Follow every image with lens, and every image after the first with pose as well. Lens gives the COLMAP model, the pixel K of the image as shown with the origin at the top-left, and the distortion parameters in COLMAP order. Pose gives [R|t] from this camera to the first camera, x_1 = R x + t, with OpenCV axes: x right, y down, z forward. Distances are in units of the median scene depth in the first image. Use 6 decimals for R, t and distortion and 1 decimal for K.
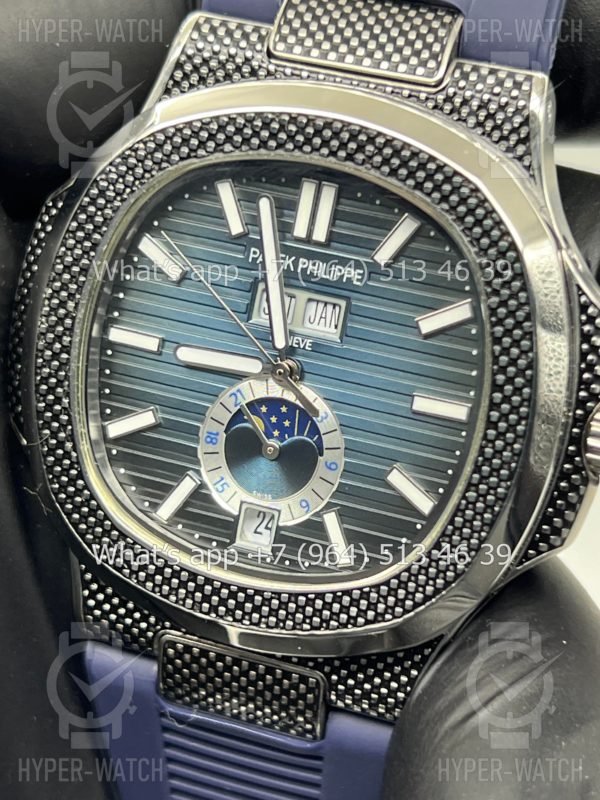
lens RADIAL K [[1902.2, 0, 300.0], [0, 1902.2, 400.0], [0, 0, 1]] dist [0.371406, -2.647398]
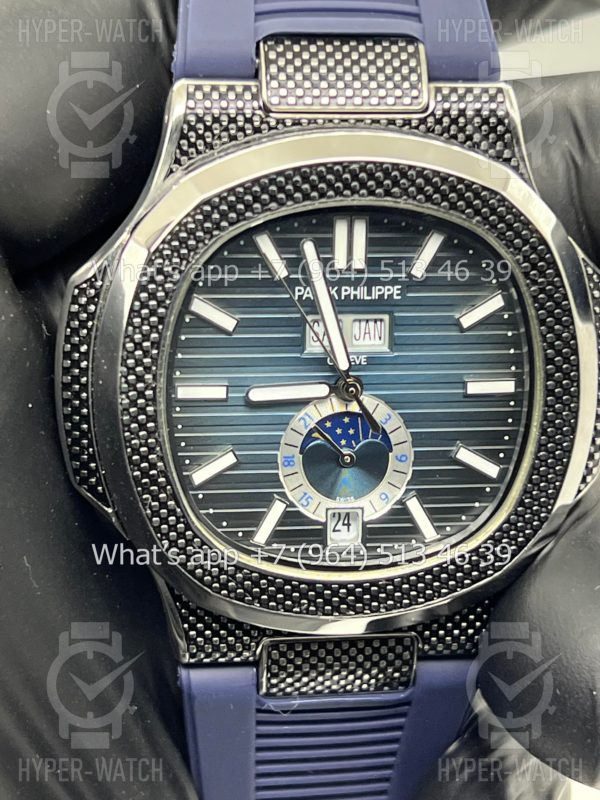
lens RADIAL K [[1902.2, 0, 300.0], [0, 1902.2, 400.0], [0, 0, 1]] dist [0.371406, -2.647398]
pose [[0.887054, -0.255835, 0.384297, -0.465522], [0.212733, 0.965283, 0.151569, -0.184205], [-0.409732, -0.052697, 0.910683, -0.006063]]
